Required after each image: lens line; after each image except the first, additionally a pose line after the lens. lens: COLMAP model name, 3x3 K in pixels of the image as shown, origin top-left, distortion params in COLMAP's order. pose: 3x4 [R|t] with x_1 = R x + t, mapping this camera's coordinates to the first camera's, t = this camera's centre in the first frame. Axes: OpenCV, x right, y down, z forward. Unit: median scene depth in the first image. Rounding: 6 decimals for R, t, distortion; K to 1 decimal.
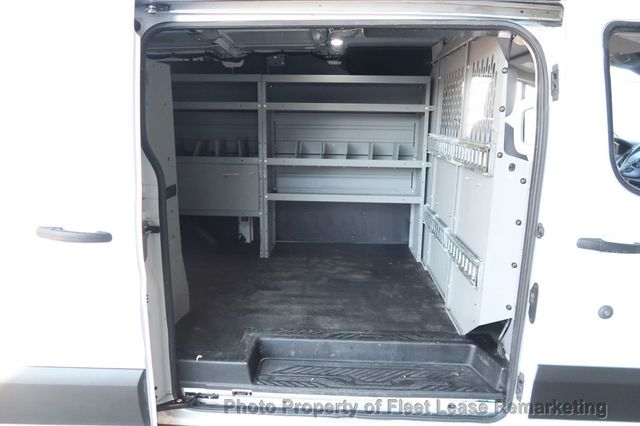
lens RADIAL K [[441.9, 0, 318.4], [0, 441.9, 211.7], [0, 0, 1]] dist [-0.023196, 0.001639]
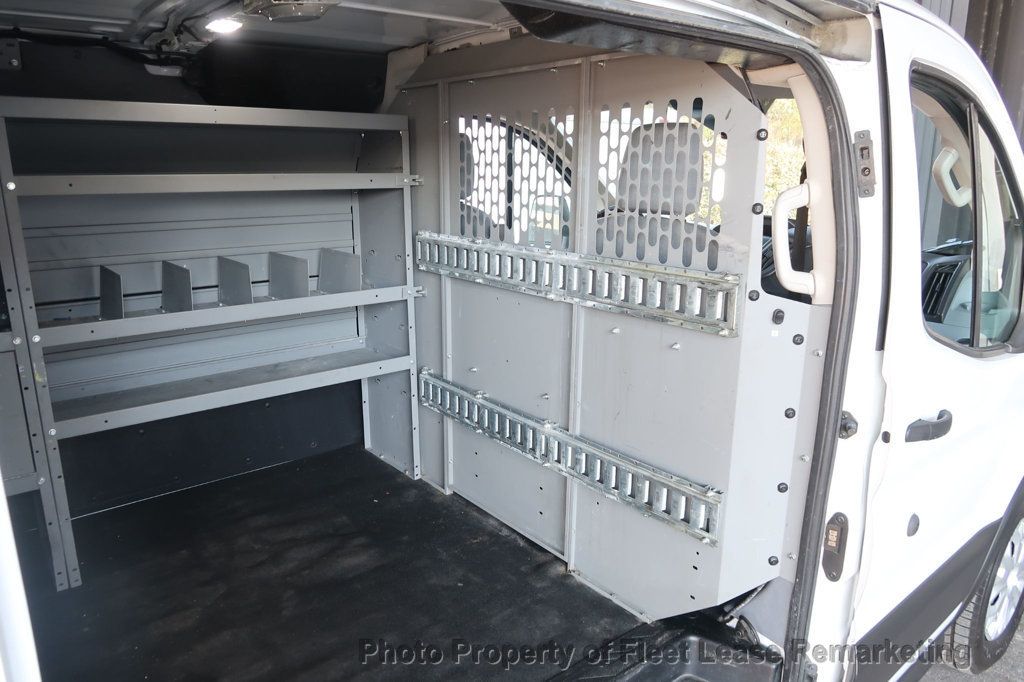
lens RADIAL K [[707.0, 0, 512.1], [0, 707.0, 339.6], [0, 0, 1]] dist [-0.023196, 0.001639]
pose [[0.741546, -0.171236, 0.648682, -0.209473], [0.142783, 0.985009, 0.096795, -0.117270], [-0.655533, 0.020843, 0.754879, 0.325437]]
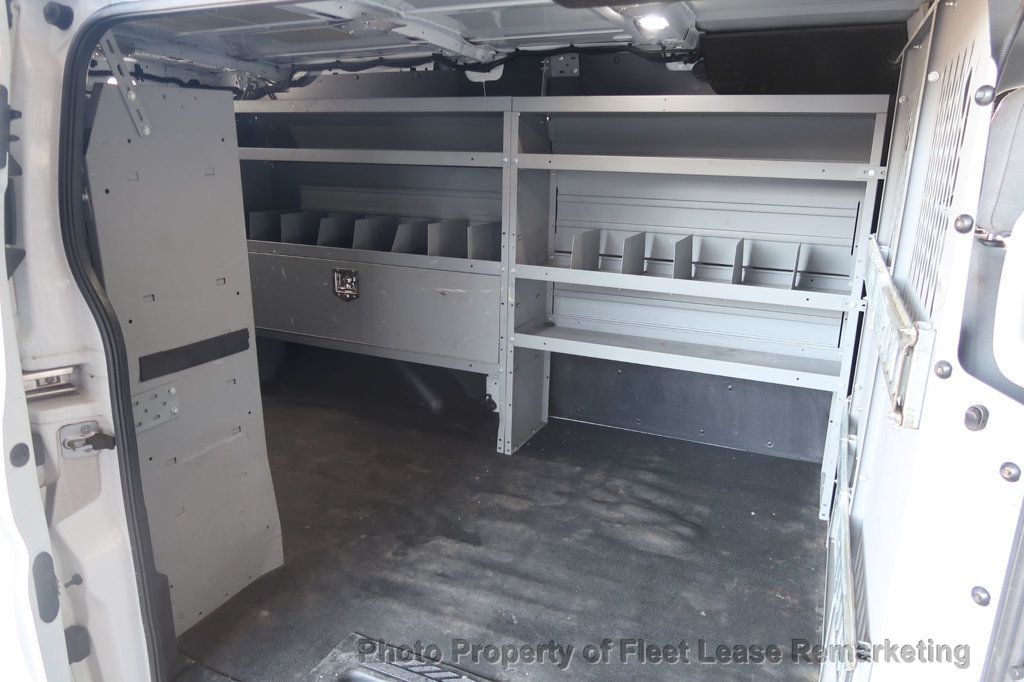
lens RADIAL K [[707.0, 0, 508.8], [0, 707.0, 338.6], [0, 0, 1]] dist [-0.023196, 0.001639]
pose [[0.929815, 0.101319, -0.353805, 0.175901], [-0.083495, 0.994365, 0.065325, -0.092303], [0.358429, -0.031199, 0.933035, 0.250824]]
